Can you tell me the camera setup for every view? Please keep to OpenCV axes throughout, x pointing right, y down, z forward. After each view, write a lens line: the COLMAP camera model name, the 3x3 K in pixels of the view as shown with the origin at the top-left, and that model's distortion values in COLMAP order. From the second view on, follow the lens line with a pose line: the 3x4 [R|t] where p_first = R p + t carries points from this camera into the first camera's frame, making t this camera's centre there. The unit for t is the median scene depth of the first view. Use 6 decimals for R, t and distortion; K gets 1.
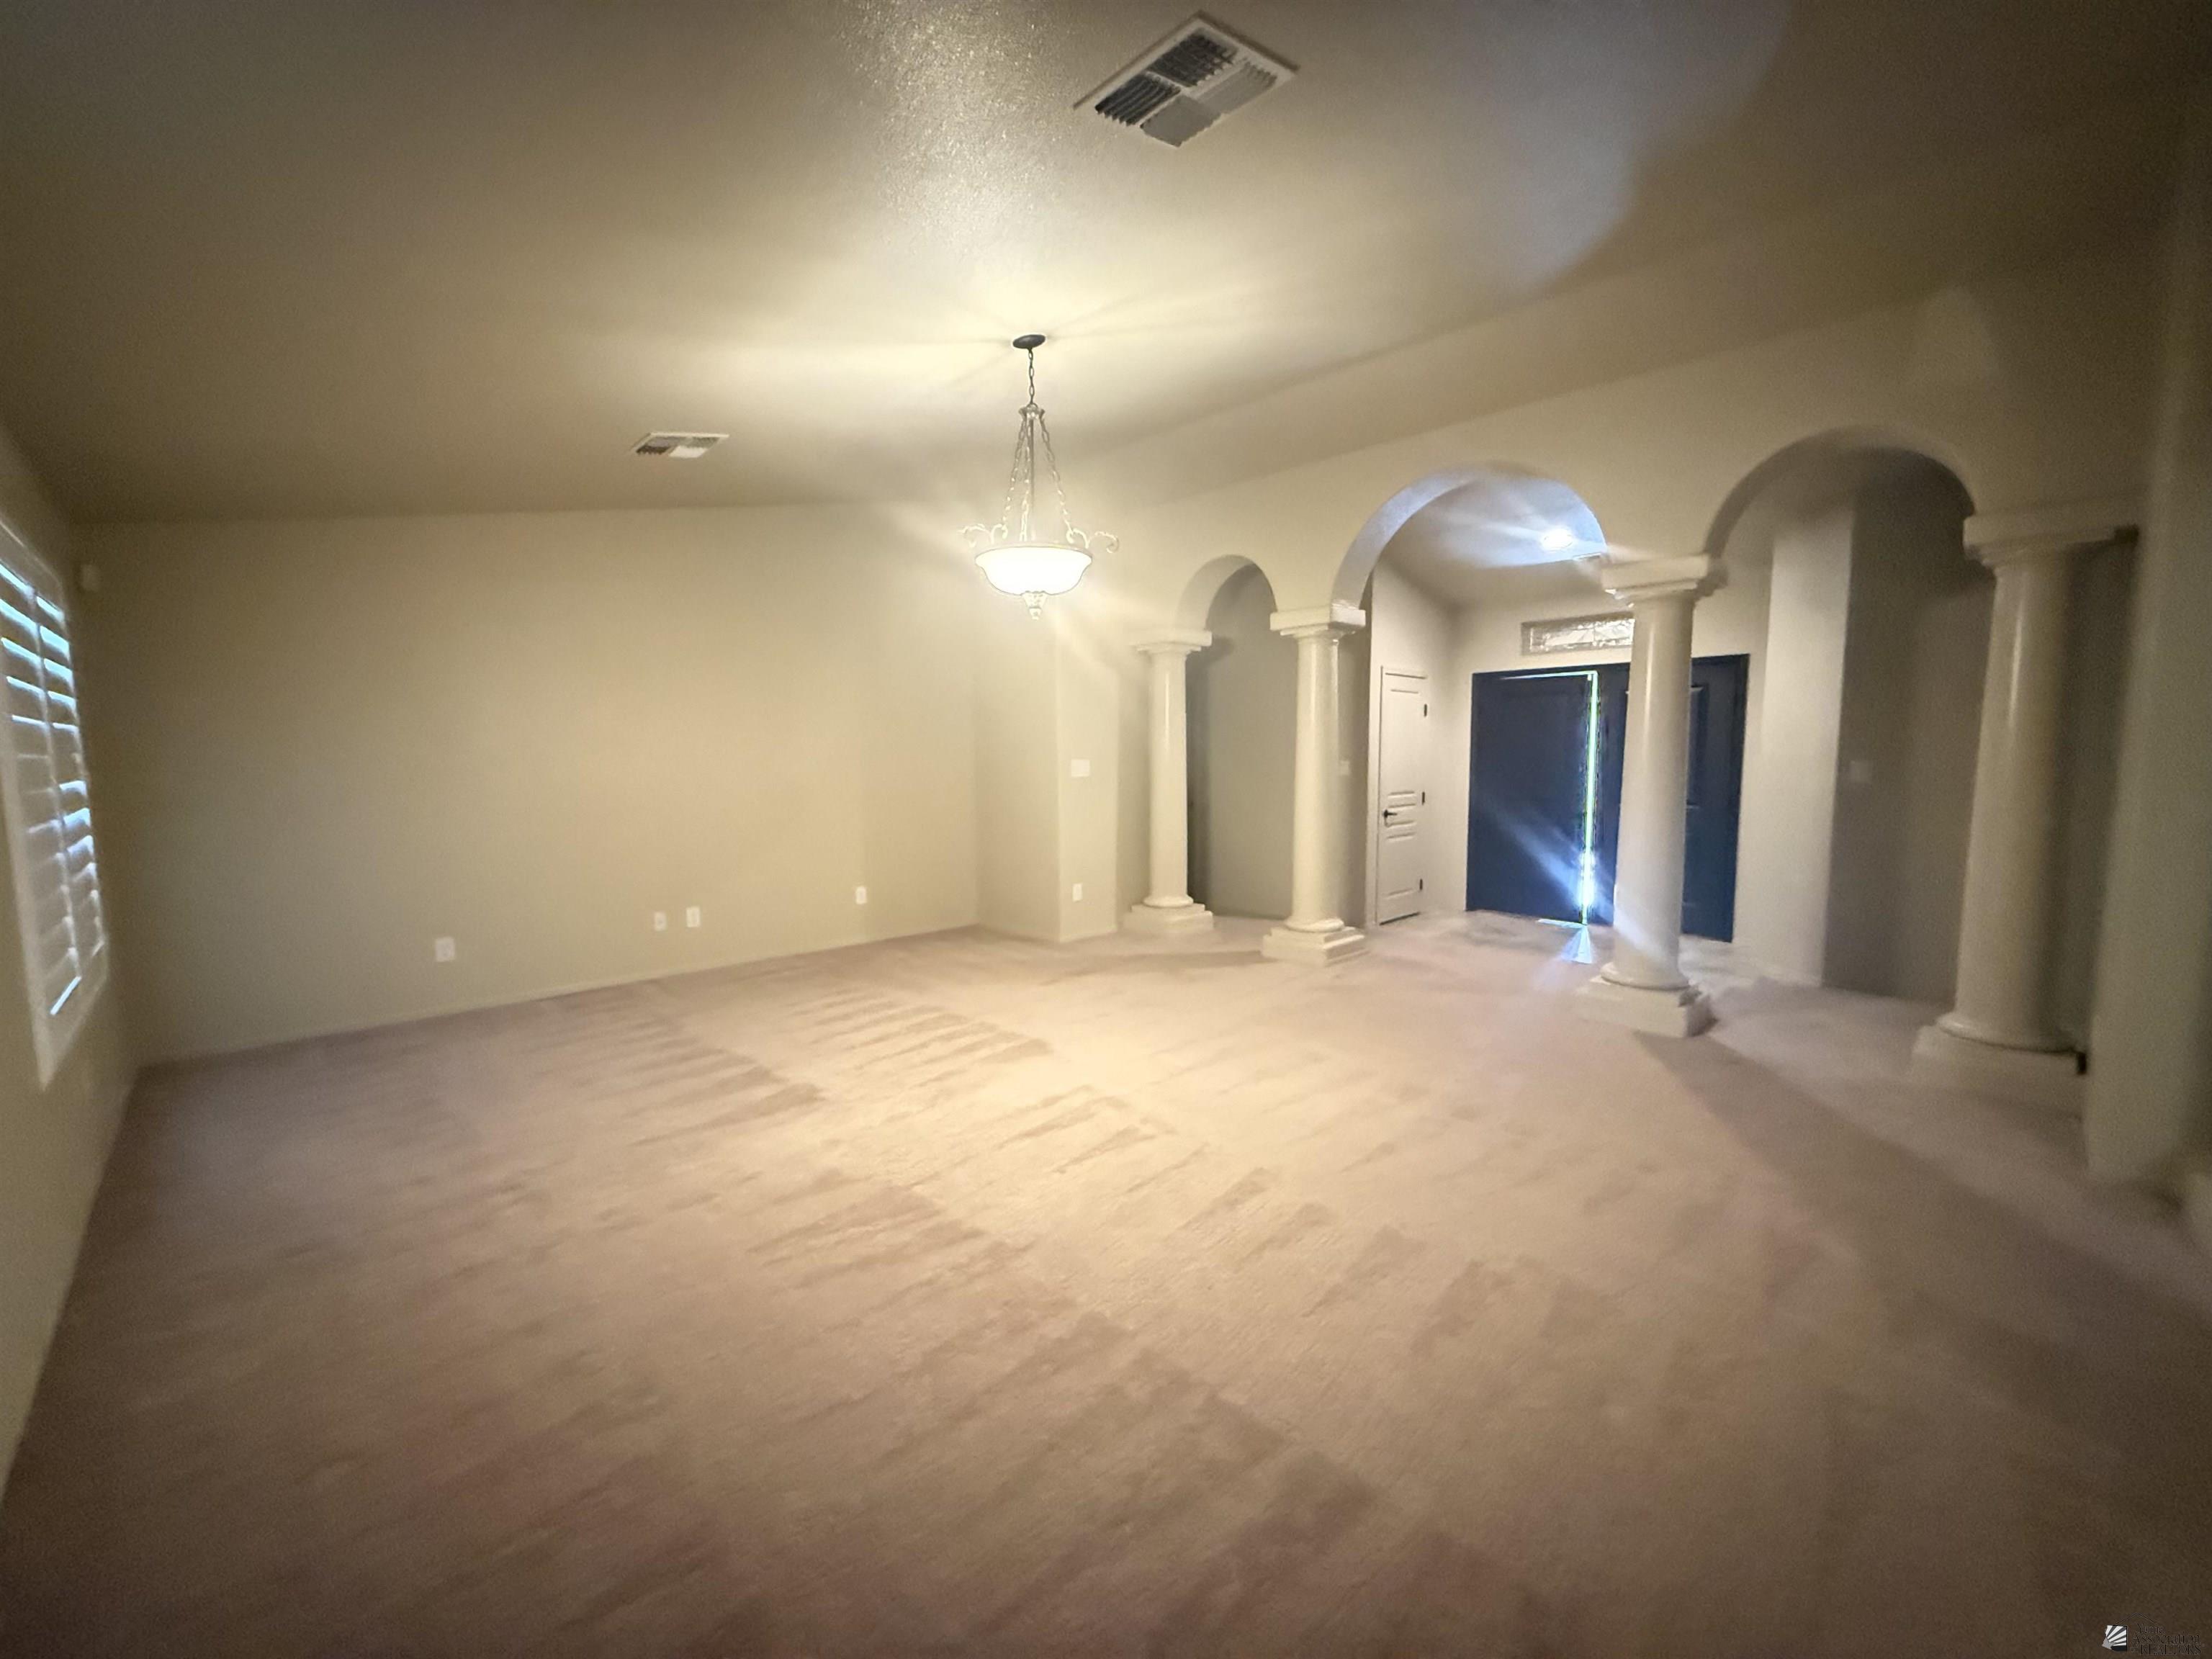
lens RADIAL K [[881.8, 0, 1106.0], [0, 881.8, 829.5], [0, 0, 1]] dist [0.000463, 0.000012]
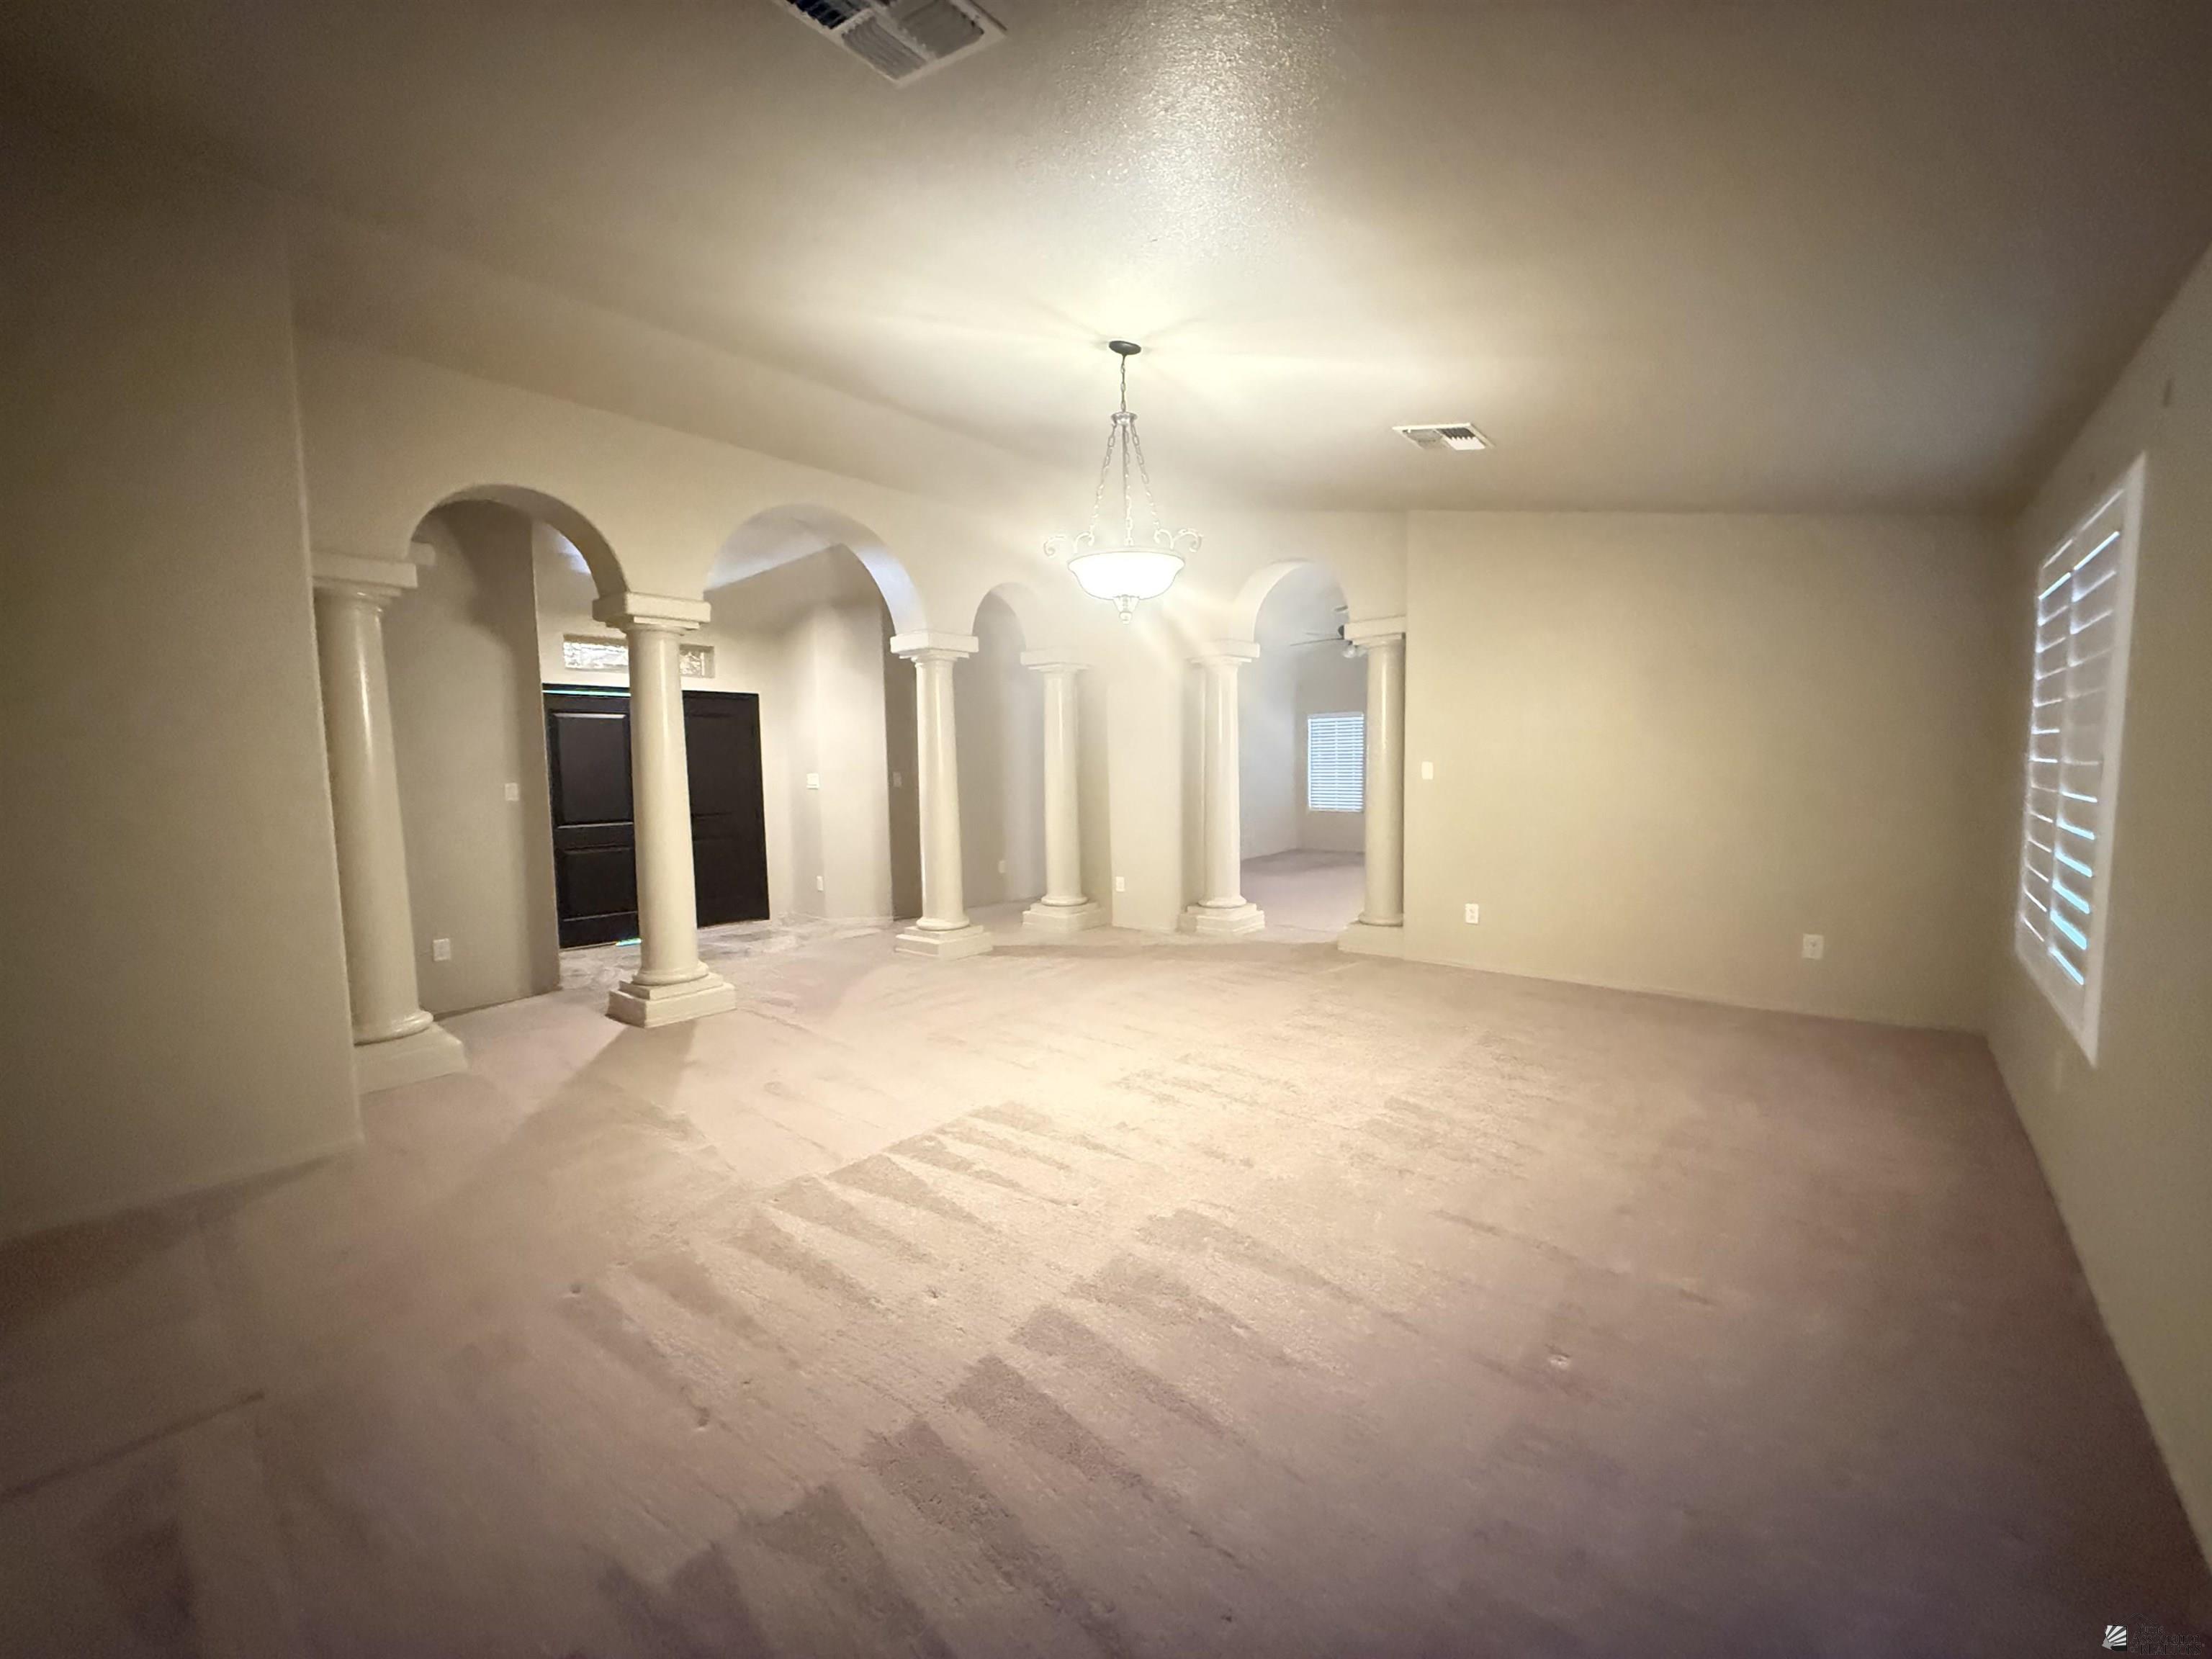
lens RADIAL K [[894.4, 0, 1108.8], [0, 894.4, 858.2], [0, 0, 1]] dist [-0.000058, 0.000004]
pose [[-0.137310, -0.071832, 0.987920, -0.903079], [0.113798, 0.989619, 0.087772, -0.039590], [-0.983969, 0.124476, -0.127711, 1.004253]]
